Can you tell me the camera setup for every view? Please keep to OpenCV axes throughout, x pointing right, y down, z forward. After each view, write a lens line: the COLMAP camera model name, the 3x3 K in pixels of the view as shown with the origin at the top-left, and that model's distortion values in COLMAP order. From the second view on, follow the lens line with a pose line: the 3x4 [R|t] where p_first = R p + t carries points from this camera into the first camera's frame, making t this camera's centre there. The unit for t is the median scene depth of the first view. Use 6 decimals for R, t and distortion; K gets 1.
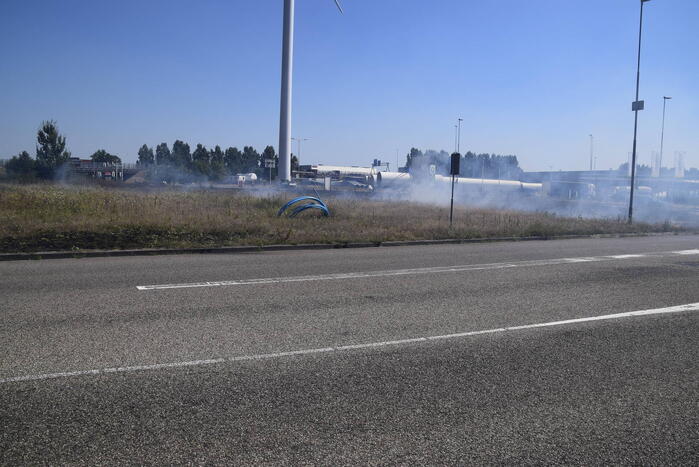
lens RADIAL K [[629.6, 0, 349.5], [0, 629.6, 233.5], [0, 0, 1]] dist [-0.087617, 0.186963]
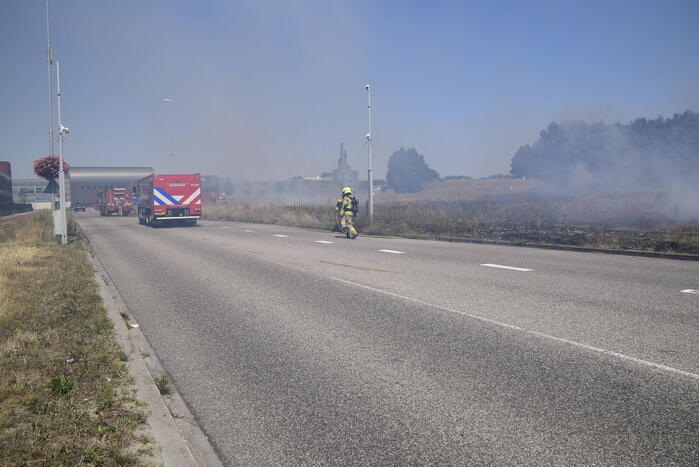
lens RADIAL K [[629.6, 0, 349.5], [0, 629.6, 233.5], [0, 0, 1]] dist [-0.087617, 0.186963]
pose [[-0.016161, 0.037272, -0.999174, 0.526835], [-0.055186, 0.997748, 0.038111, -0.013260], [0.998345, 0.055756, -0.014068, 0.310022]]
